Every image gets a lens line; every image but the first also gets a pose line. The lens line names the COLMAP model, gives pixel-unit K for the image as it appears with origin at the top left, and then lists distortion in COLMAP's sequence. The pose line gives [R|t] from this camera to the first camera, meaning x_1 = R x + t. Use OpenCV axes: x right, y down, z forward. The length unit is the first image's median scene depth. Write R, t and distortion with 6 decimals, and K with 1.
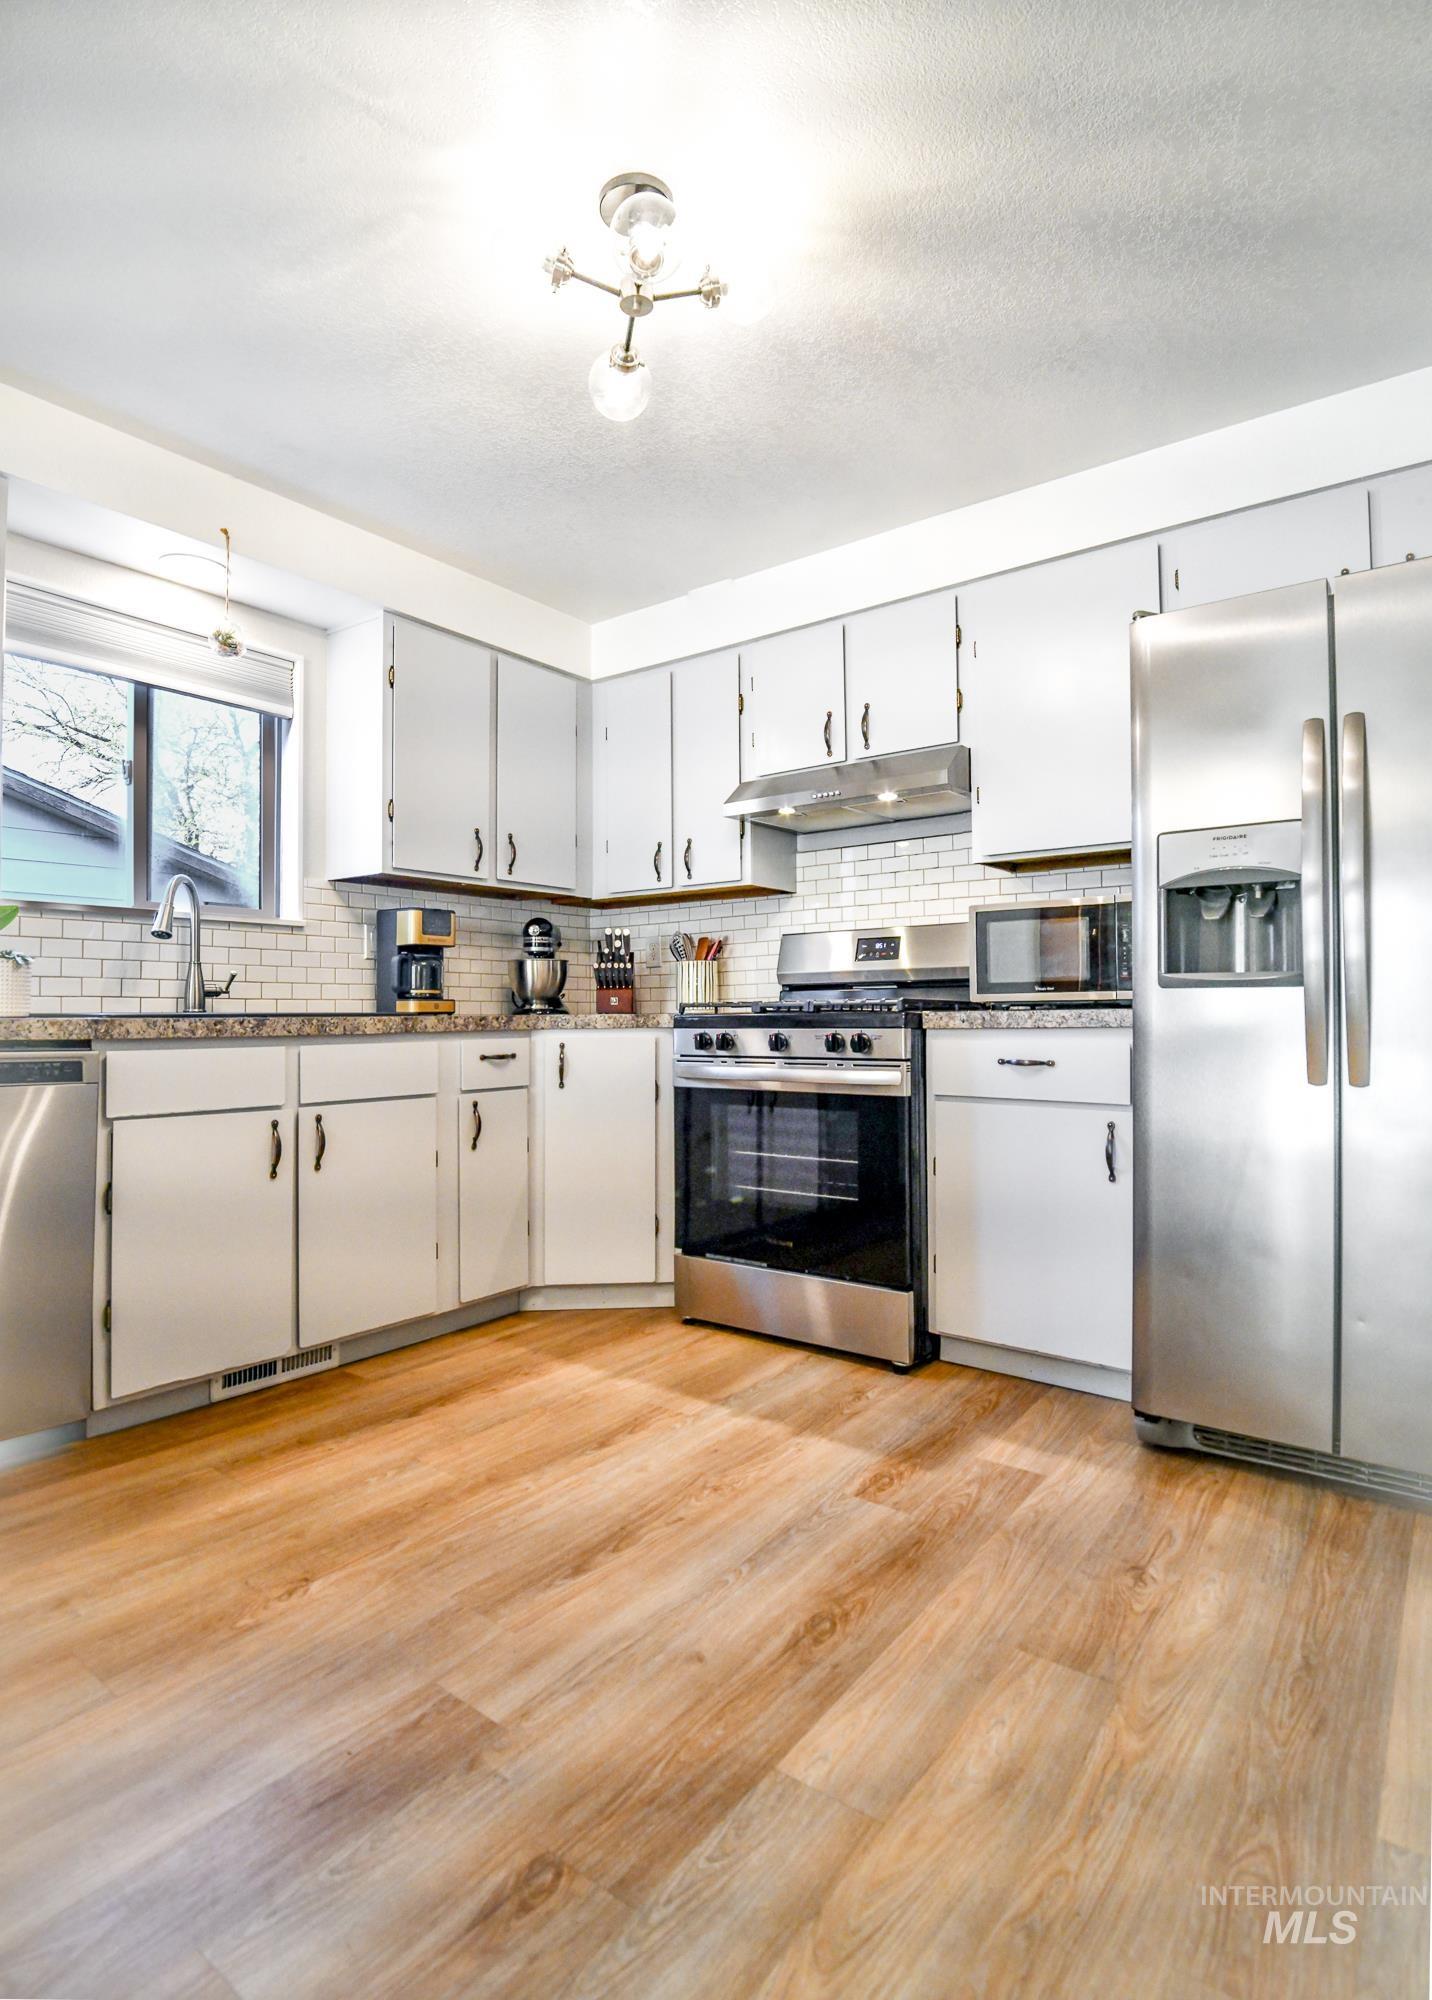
lens RADIAL K [[1015.5, 0, 716.0], [0, 1015.5, 1000.0], [0, 0, 1]] dist [-0.047796, -0.000265]
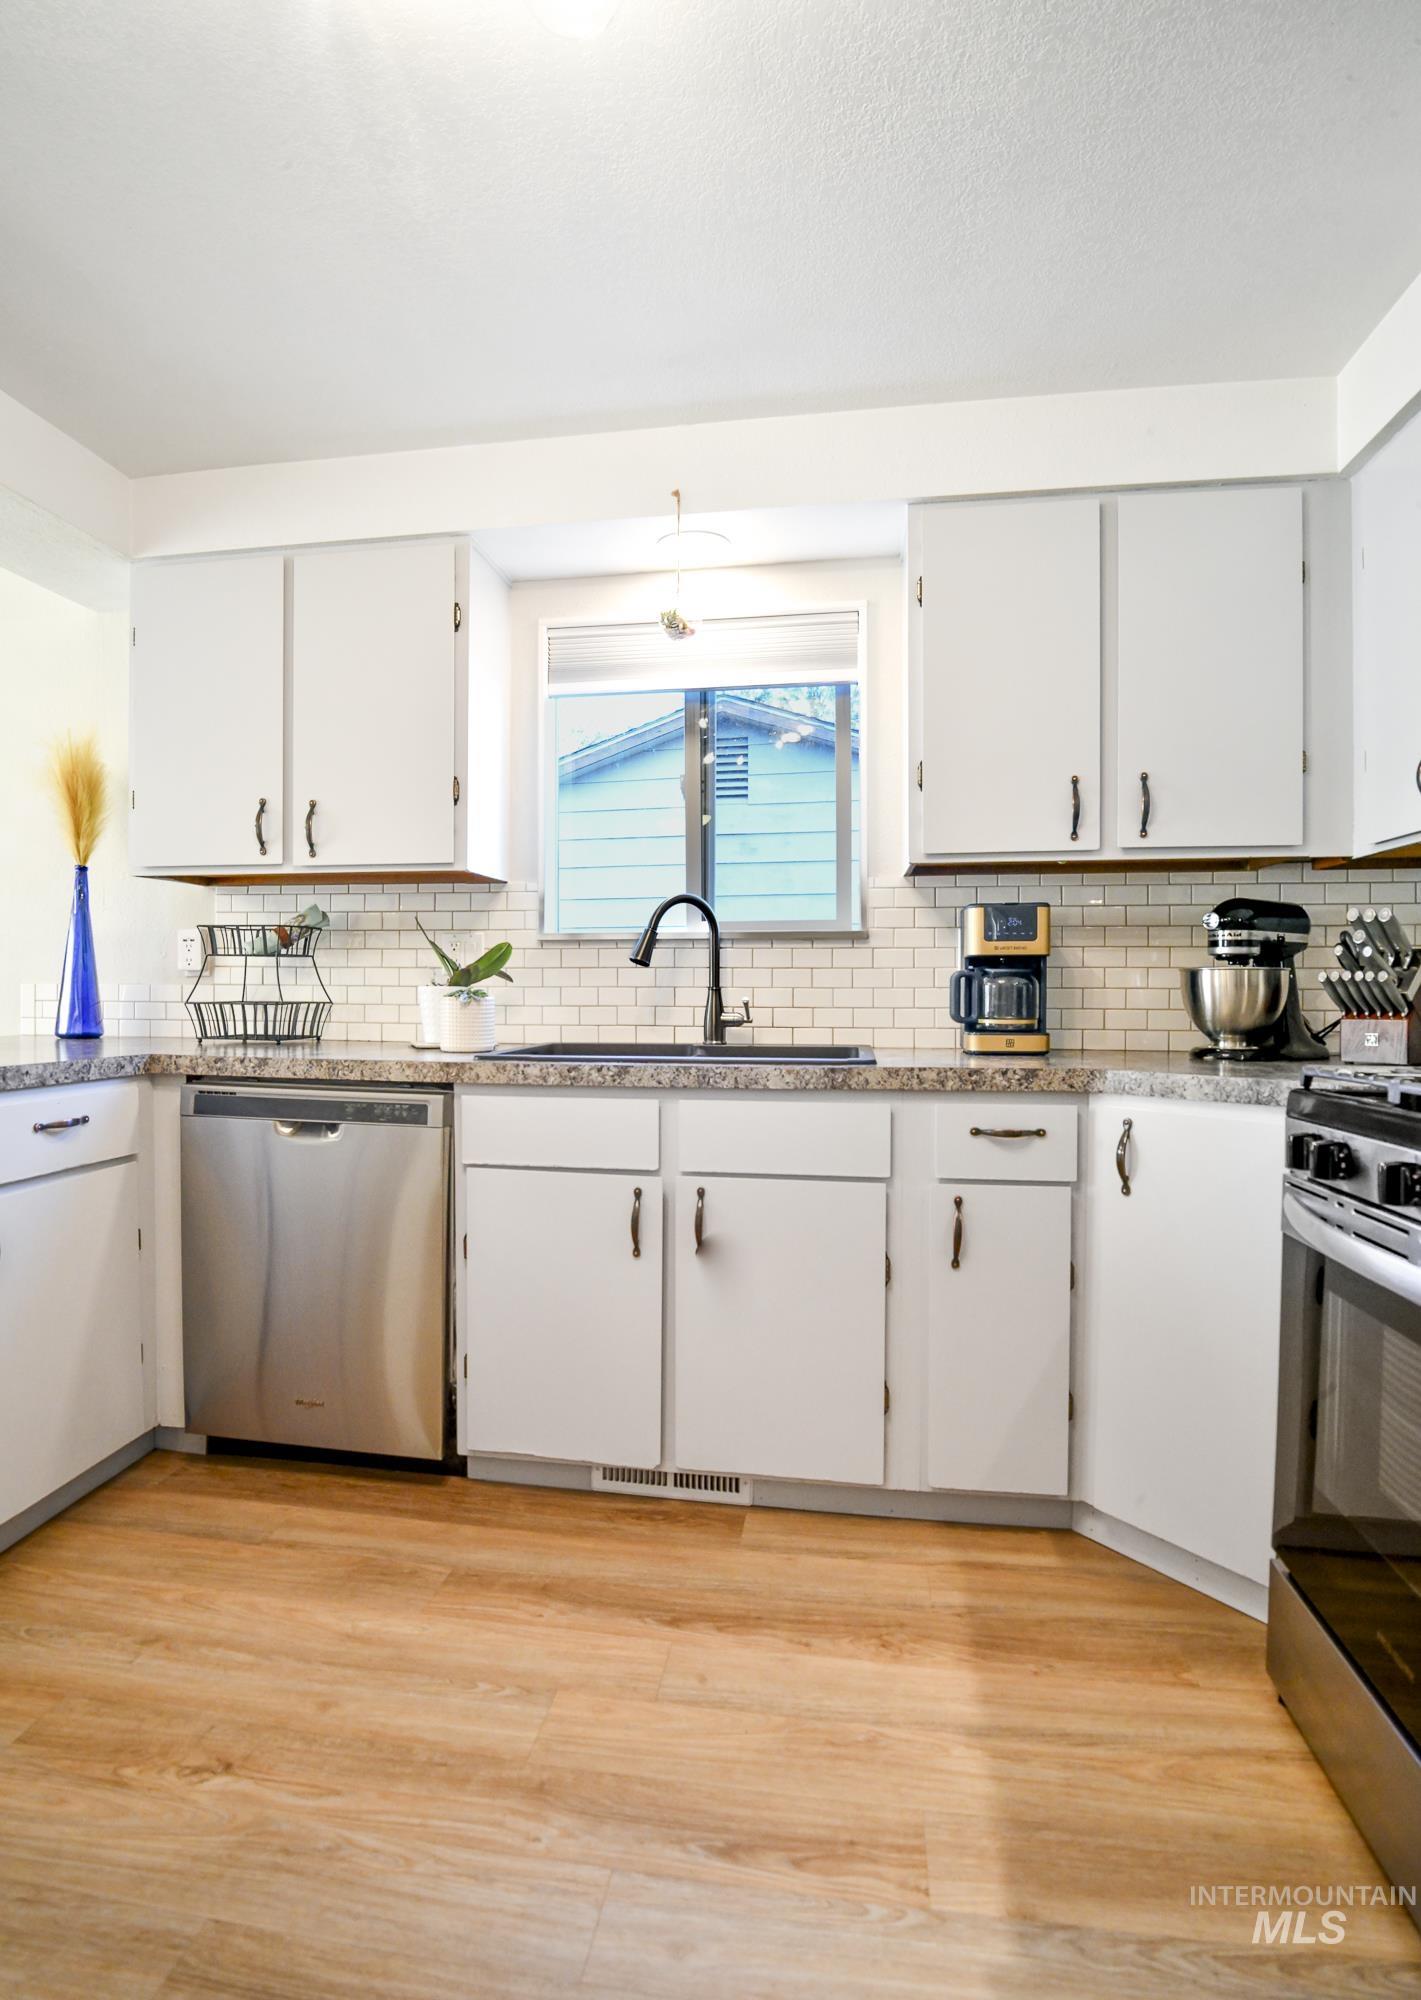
lens RADIAL K [[1043.9, 0, 710.5], [0, 1043.9, 1000.0], [0, 0, 1]] dist [-0.046312, 0.001068]
pose [[0.465055, 0.015303, -0.885150, 0.309035], [0.006342, 0.999767, 0.020617, -0.047051], [0.885259, -0.015201, 0.464849, 0.577814]]
